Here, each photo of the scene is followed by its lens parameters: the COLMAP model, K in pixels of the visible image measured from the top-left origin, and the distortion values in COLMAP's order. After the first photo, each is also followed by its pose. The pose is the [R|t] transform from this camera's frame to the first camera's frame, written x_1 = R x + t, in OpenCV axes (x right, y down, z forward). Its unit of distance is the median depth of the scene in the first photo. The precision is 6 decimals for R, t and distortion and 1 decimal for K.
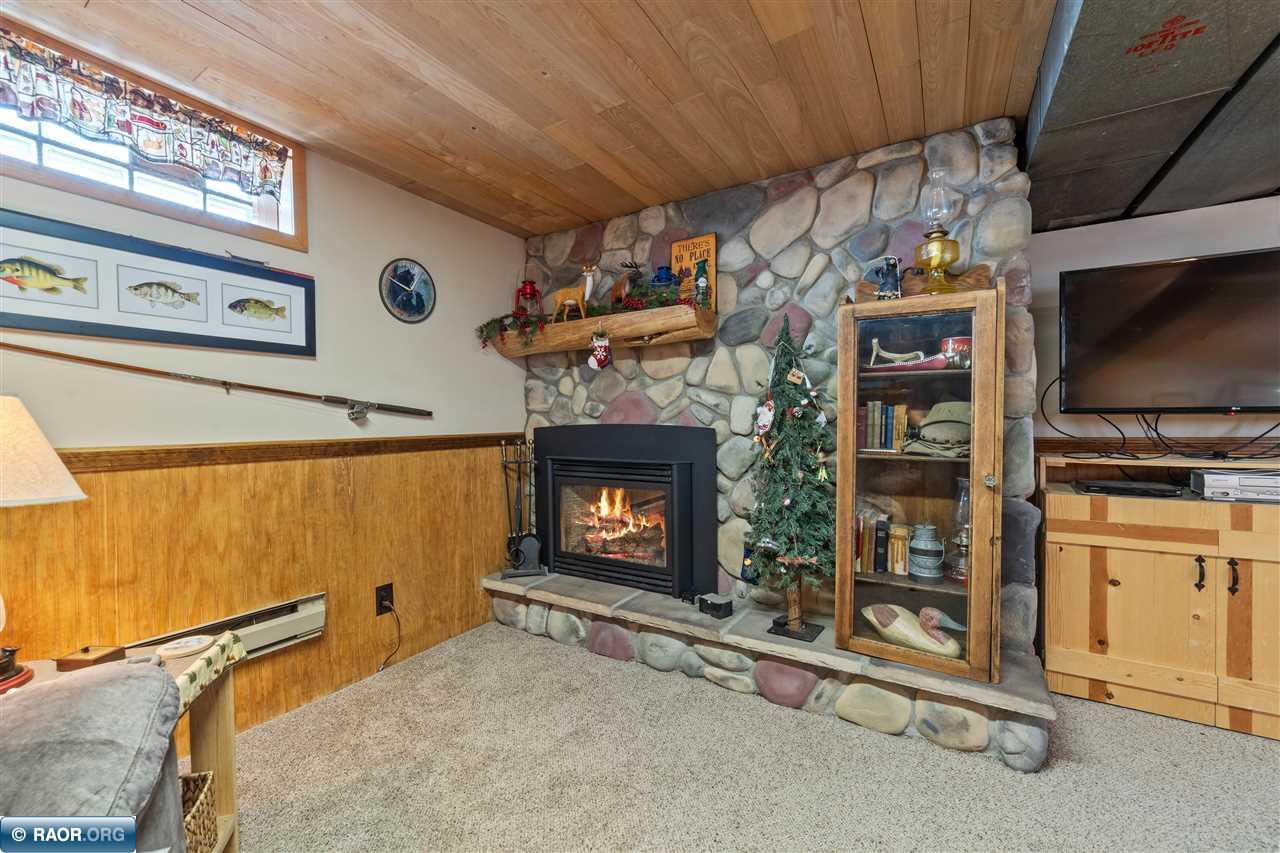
lens RADIAL K [[521.5, 0, 640.0], [0, 521.5, 426.5], [0, 0, 1]] dist [-0.014628, 0.005394]
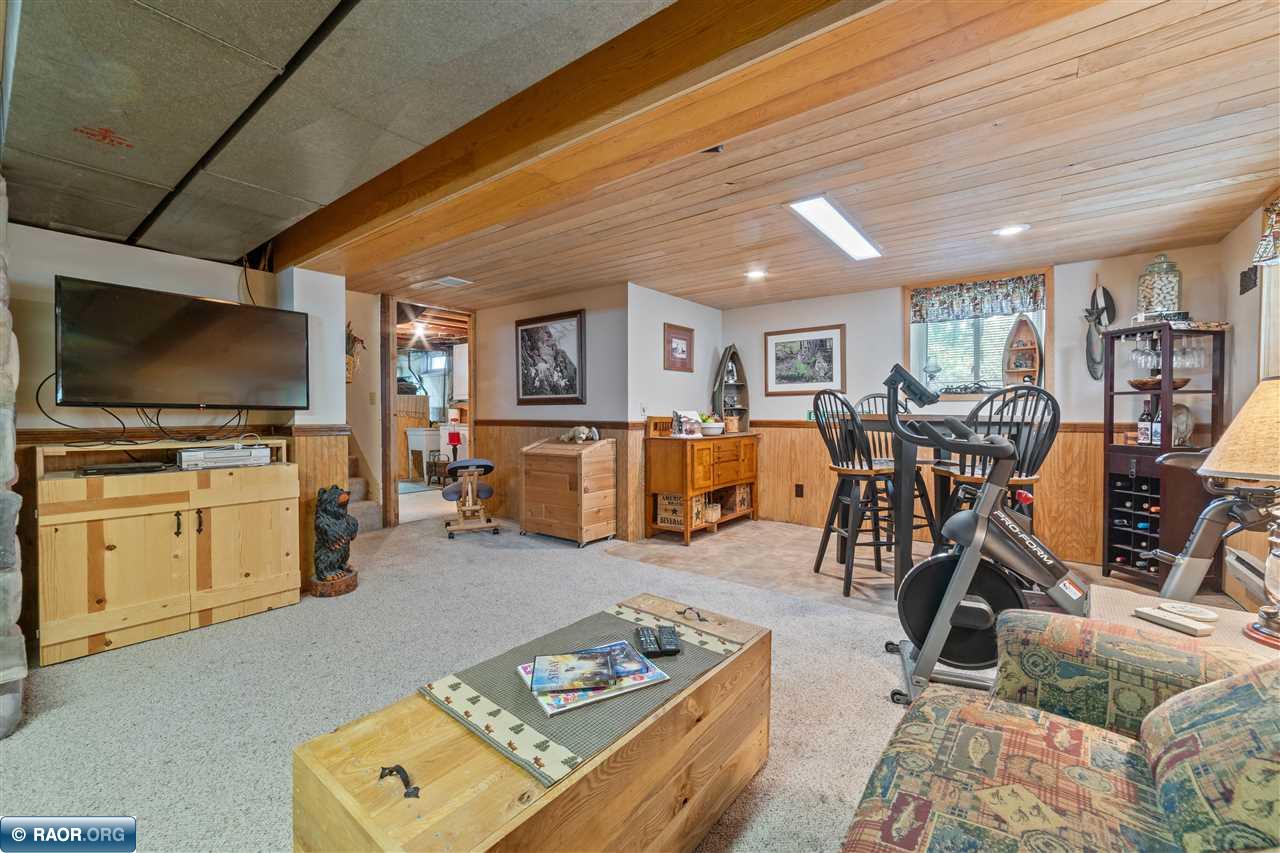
lens RADIAL K [[500.2, 0, 640.0], [0, 500.2, 423.9], [0, 0, 1]] dist [-0.002175, 0.000186]
pose [[0.117270, -0.010689, 0.993043, -0.084099], [0.003879, 0.999939, 0.010305, 0.006531], [-0.993093, 0.002643, 0.117304, -0.345081]]
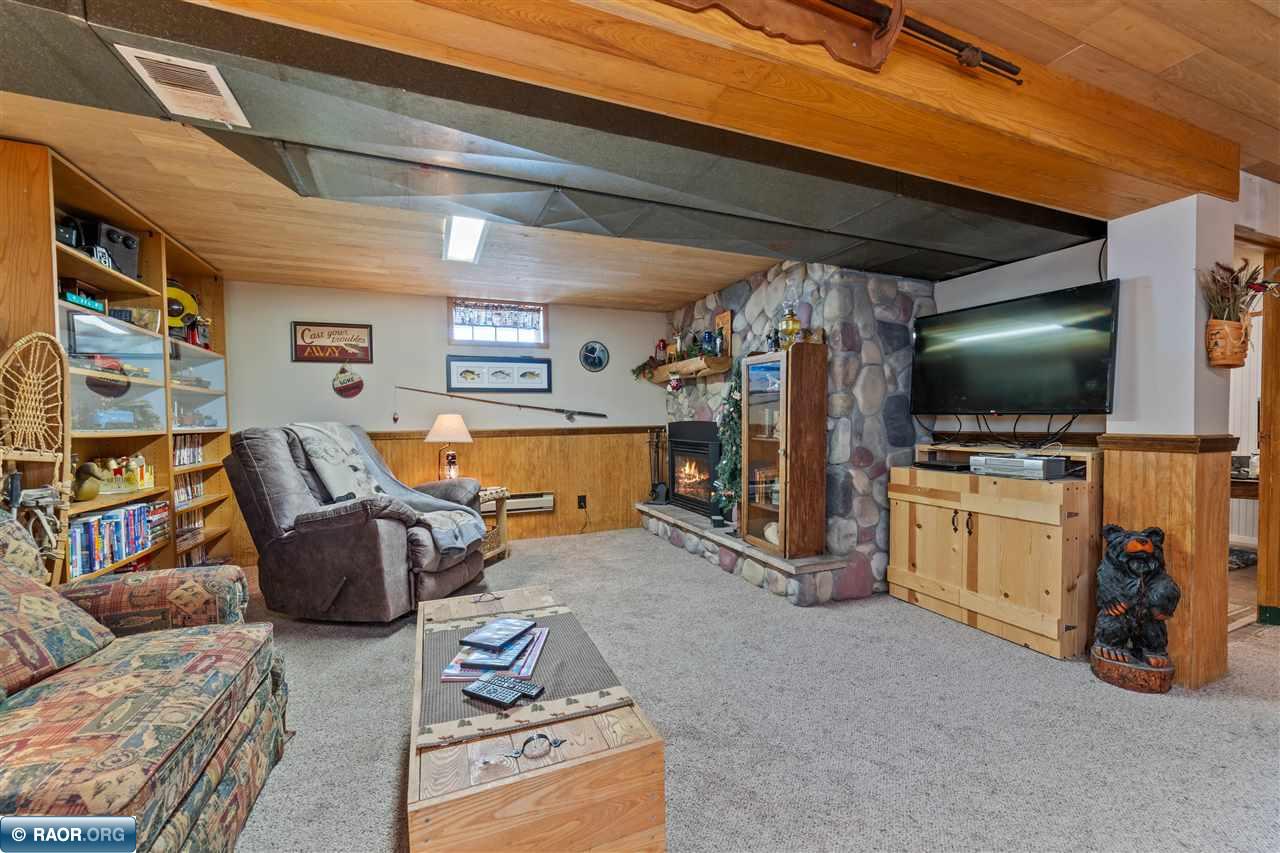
lens RADIAL K [[521.5, 0, 640.0], [0, 521.5, 426.5], [0, 0, 1]] dist [-0.014628, 0.005394]
pose [[0.810141, 0.008194, -0.586177, 1.098089], [-0.001457, 0.999927, 0.011964, -0.008272], [0.586233, -0.008839, 0.810095, -0.690563]]
